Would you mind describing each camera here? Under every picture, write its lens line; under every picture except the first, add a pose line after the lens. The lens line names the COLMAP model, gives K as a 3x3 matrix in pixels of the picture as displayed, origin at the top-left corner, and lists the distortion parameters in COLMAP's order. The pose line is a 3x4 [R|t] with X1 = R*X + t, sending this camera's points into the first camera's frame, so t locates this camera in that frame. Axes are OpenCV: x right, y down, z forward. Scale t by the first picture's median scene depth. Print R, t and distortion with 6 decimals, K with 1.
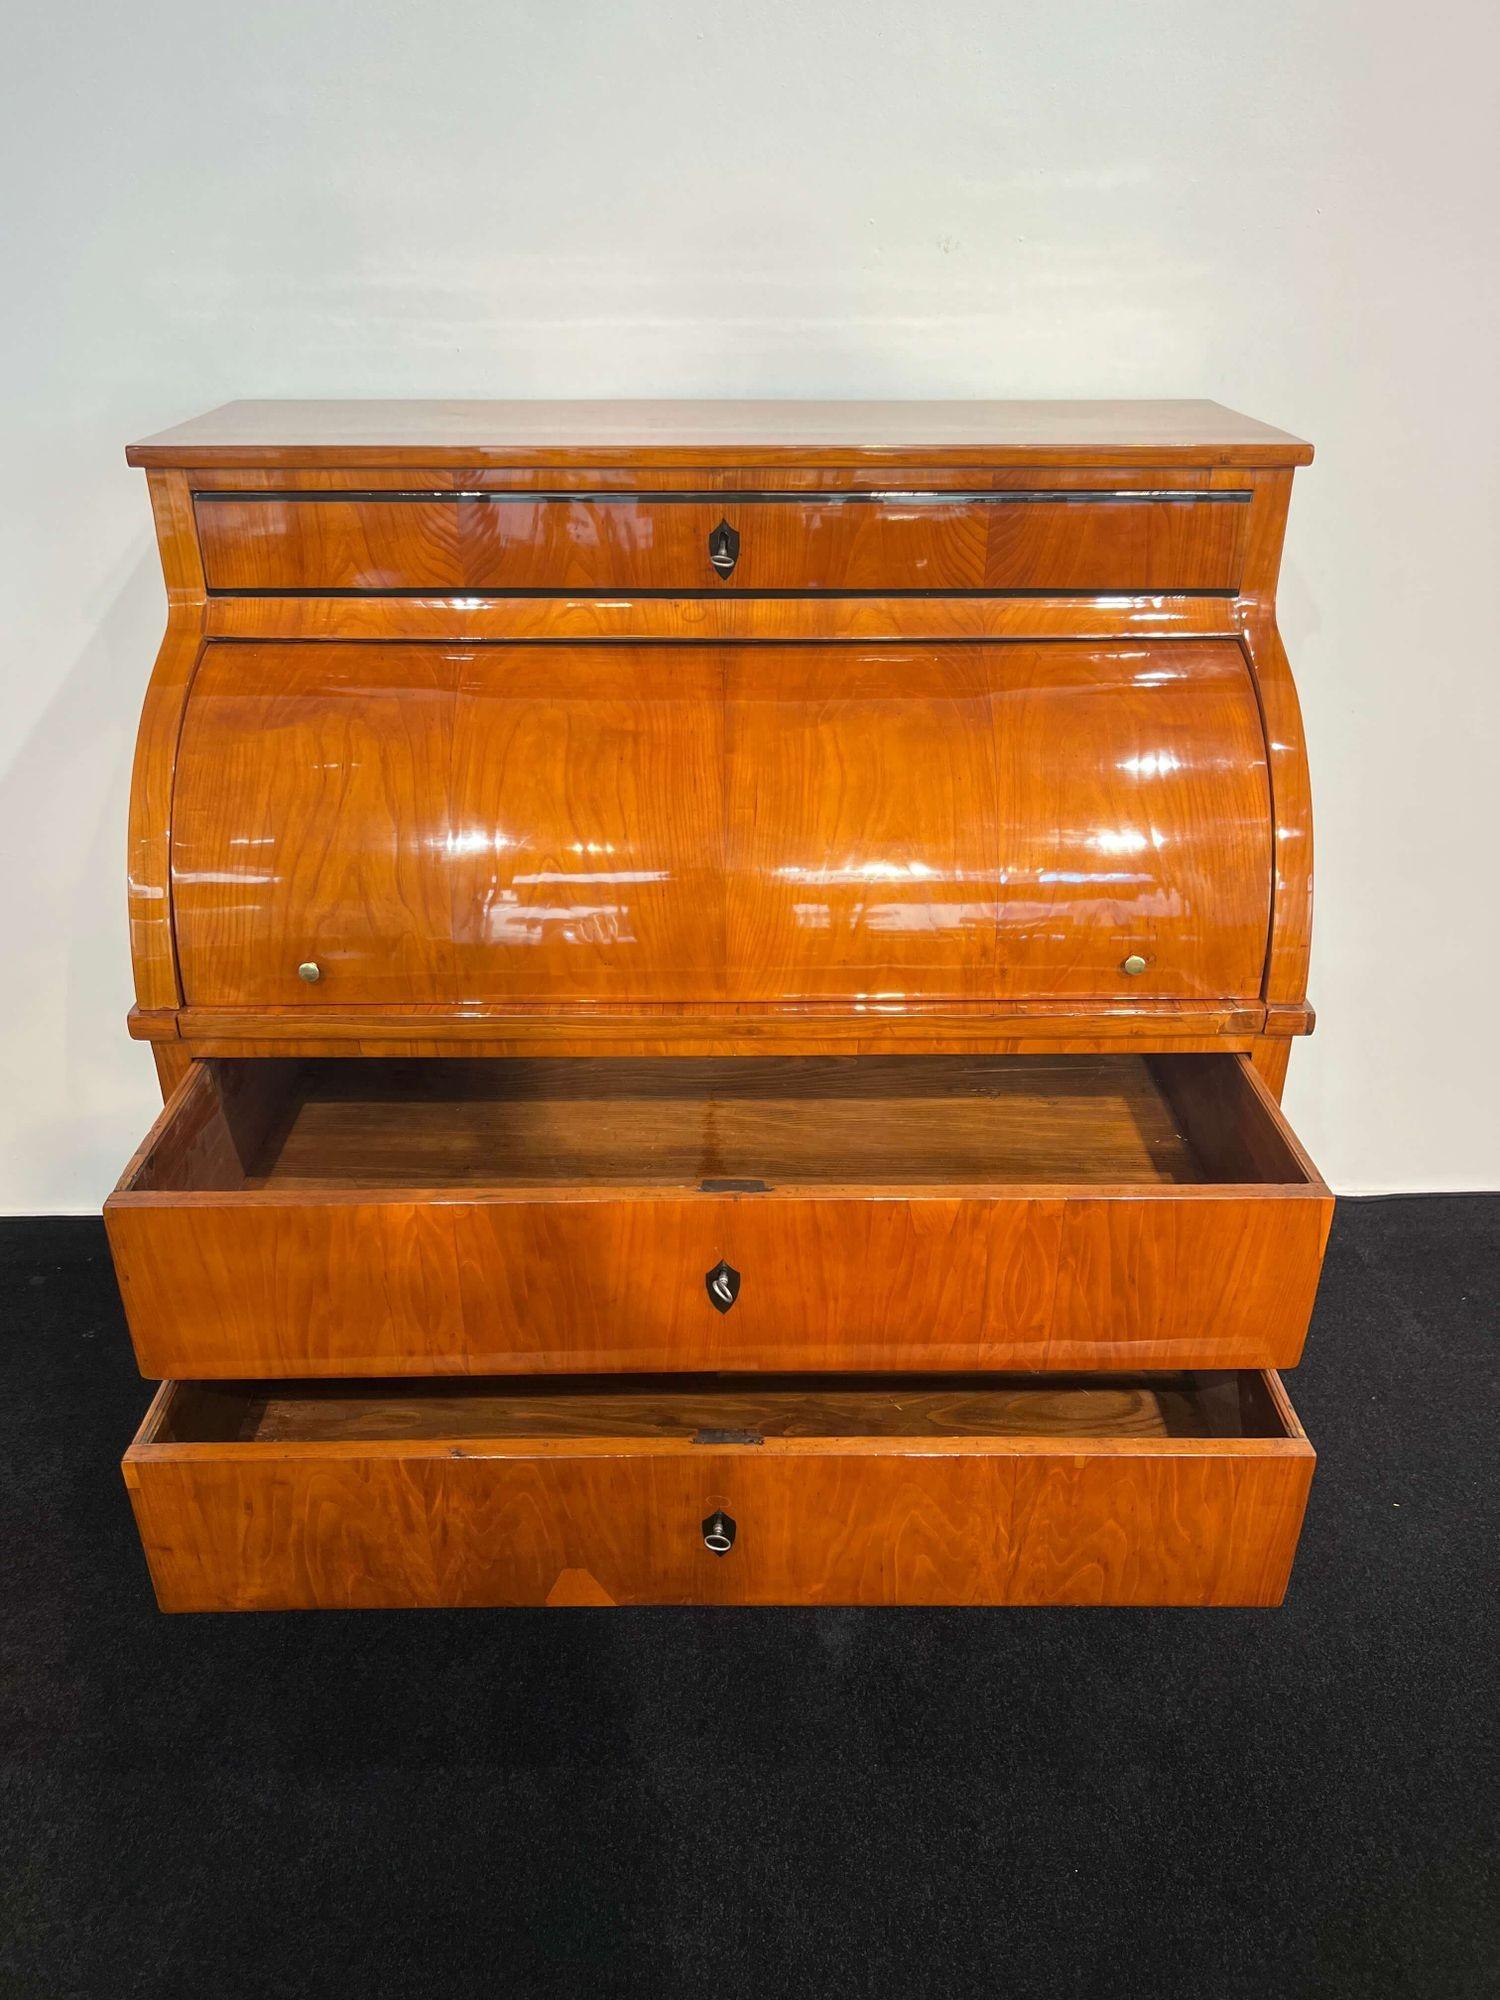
lens RADIAL K [[1529.1, 0, 769.9], [0, 1529.1, 986.6], [0, 0, 1]] dist [0.030980, -0.026927]
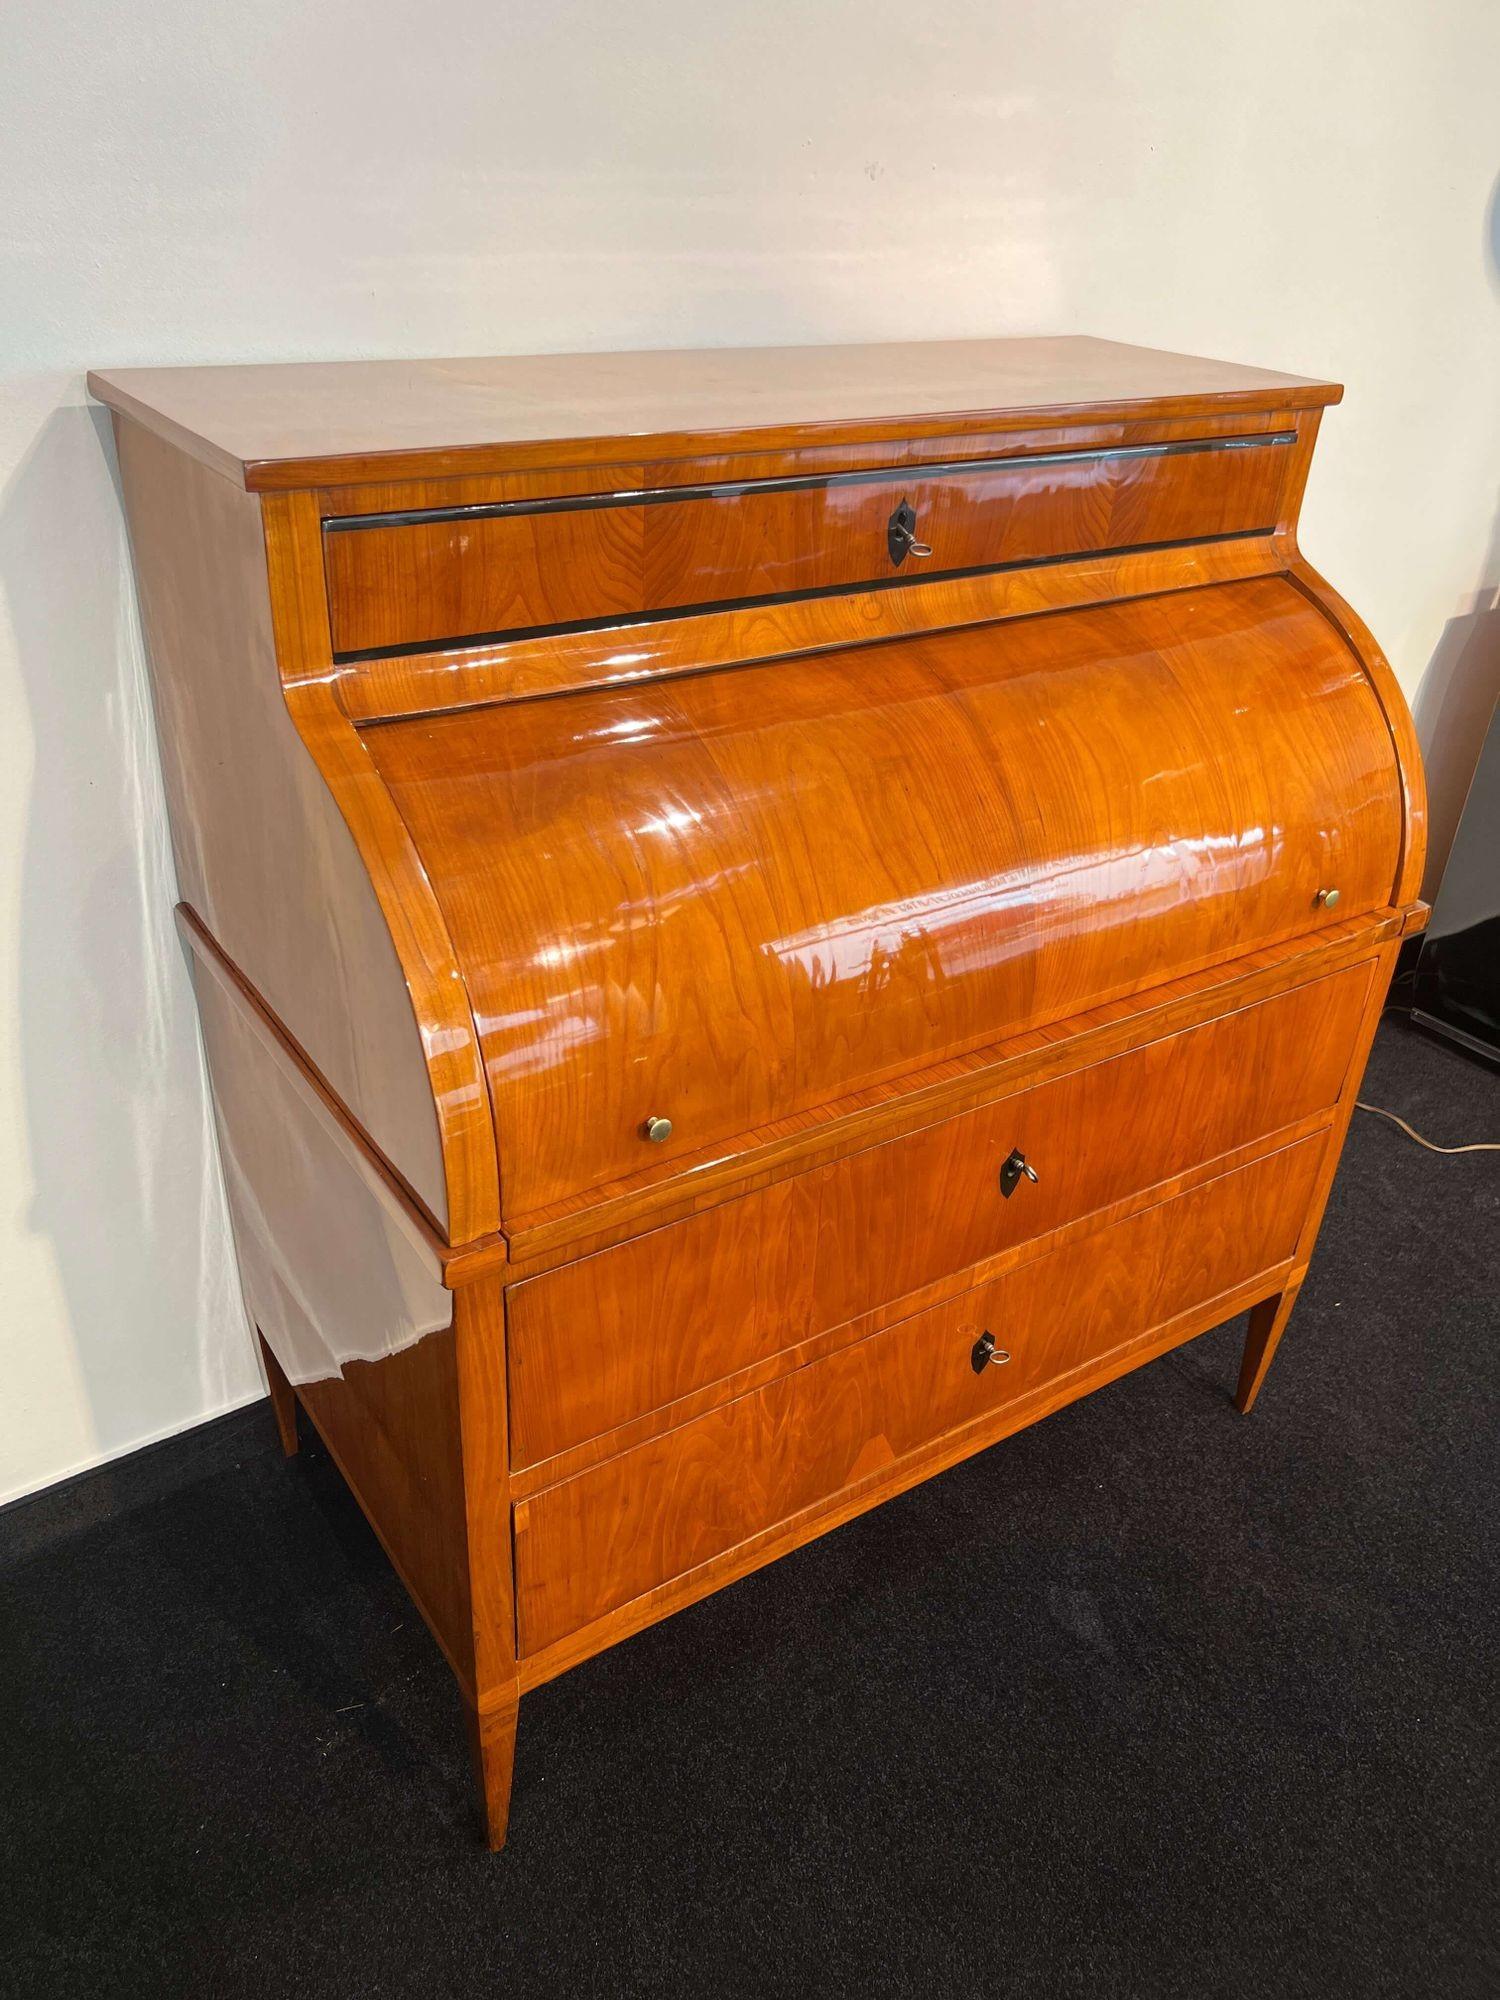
lens RADIAL K [[1529.1, 0, 738.8], [0, 1529.1, 989.6], [0, 0, 1]] dist [0.030980, -0.026927]
pose [[0.830166, -0.239049, 0.503667, -0.619074], [0.207225, 0.970993, 0.119292, -0.157662], [-0.517574, 0.005341, 0.855622, 0.303524]]
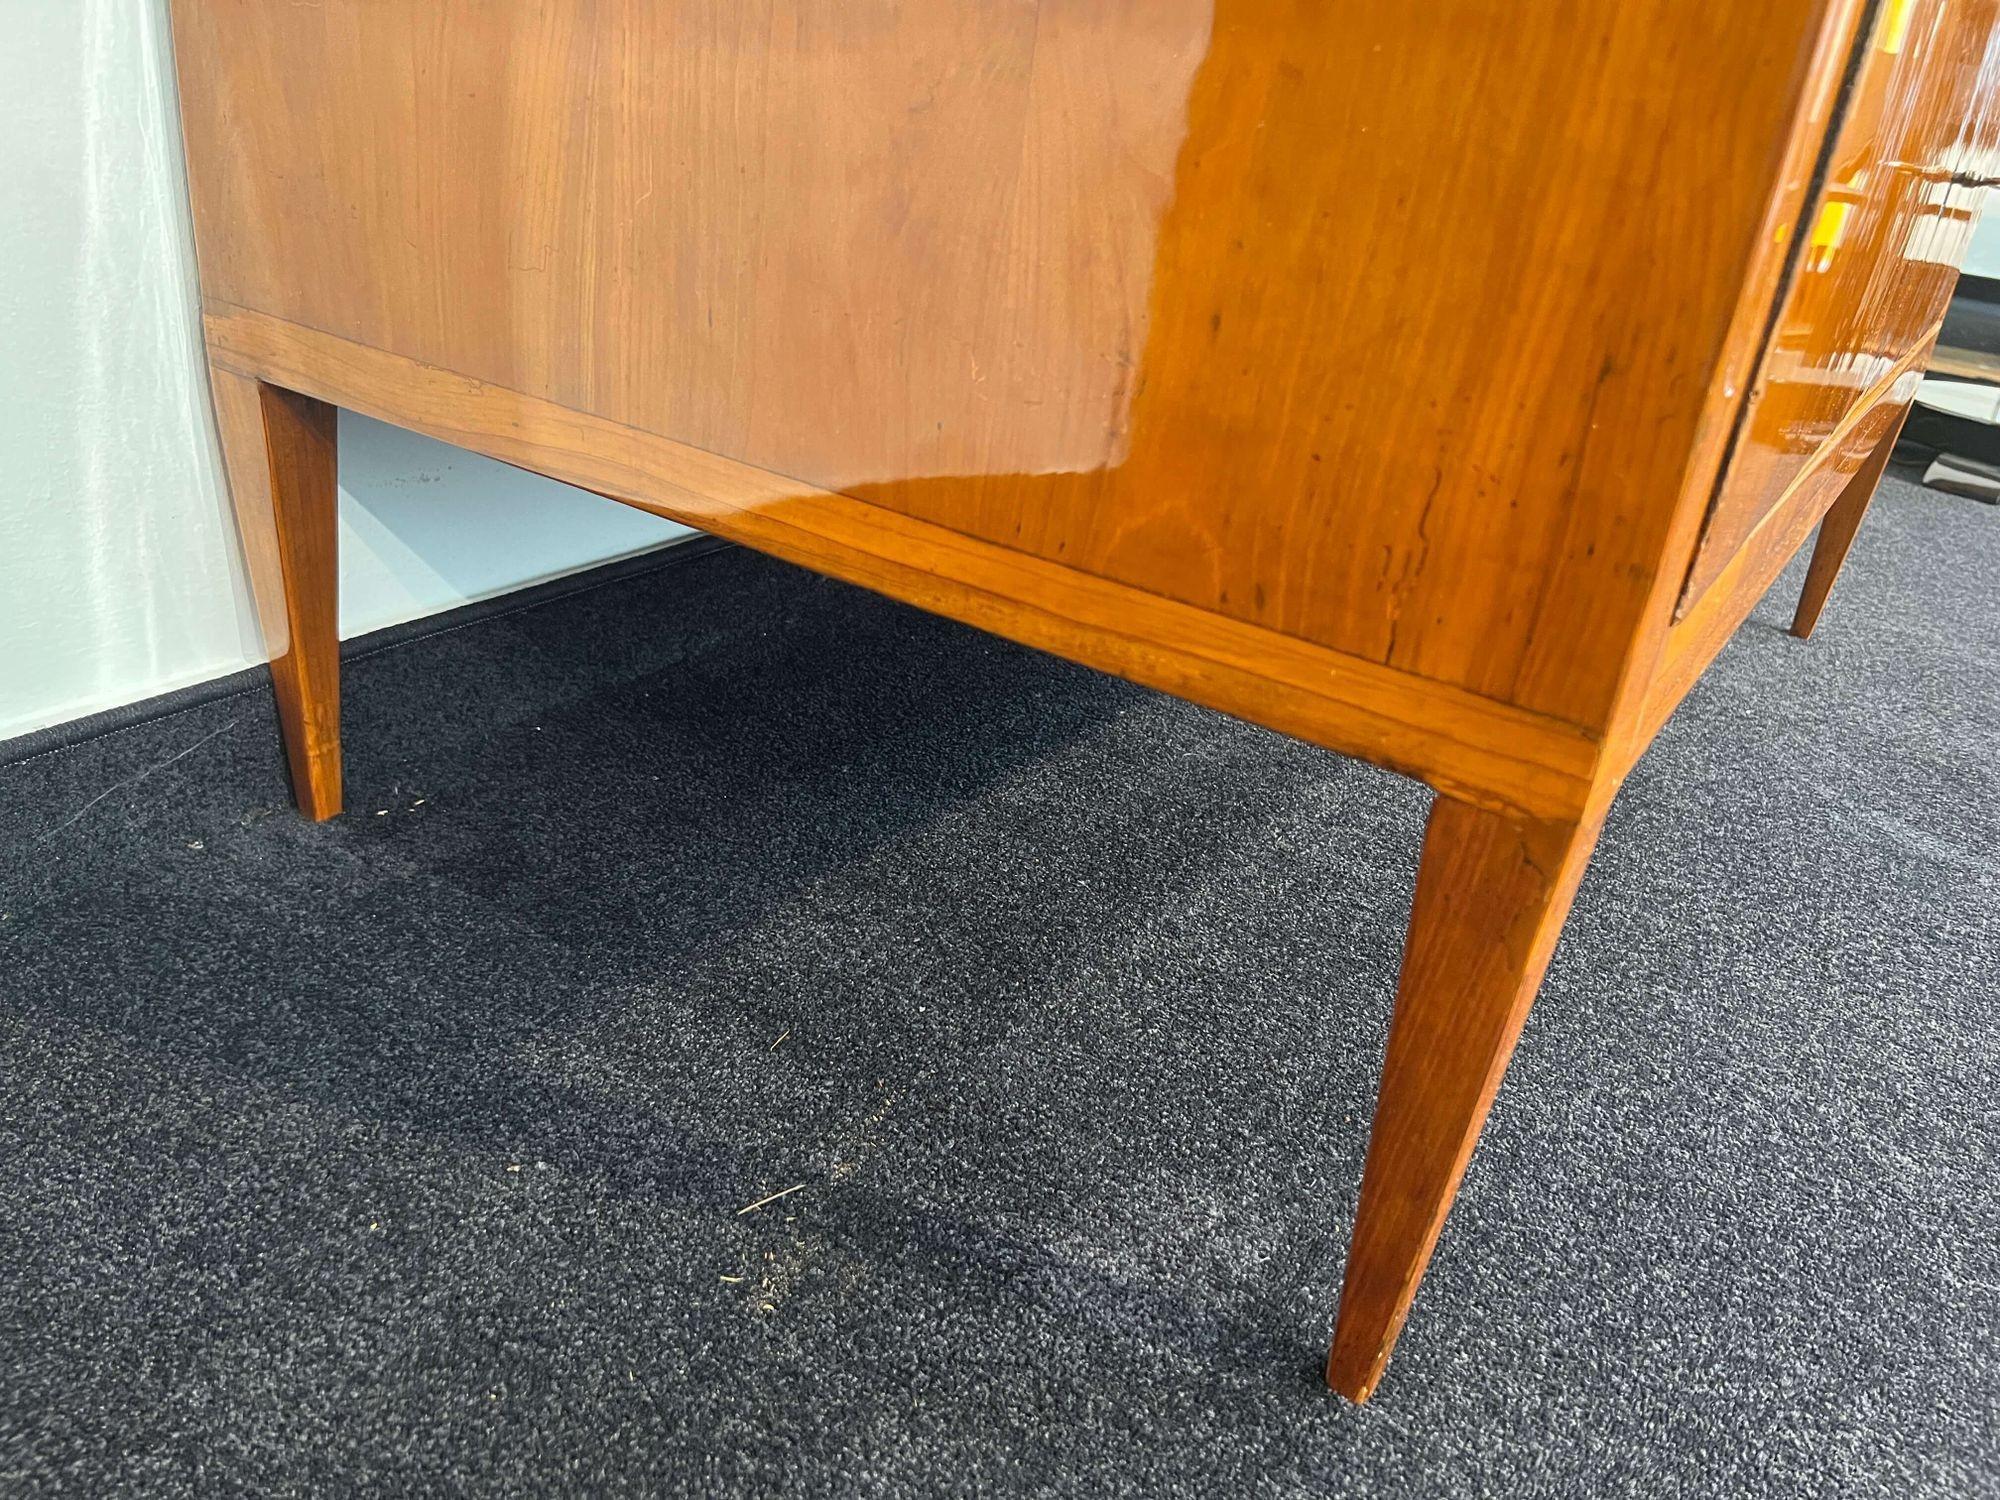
lens RADIAL K [[1529.1, 0, 991.6], [0, 1529.1, 754.5], [0, 0, 1]] dist [0.030980, -0.026927]
pose [[0.554840, -0.288584, 0.780302, -0.661365], [0.271415, 0.949384, 0.158125, 0.237119], [-0.786439, 0.124052, 0.605082, 1.052202]]
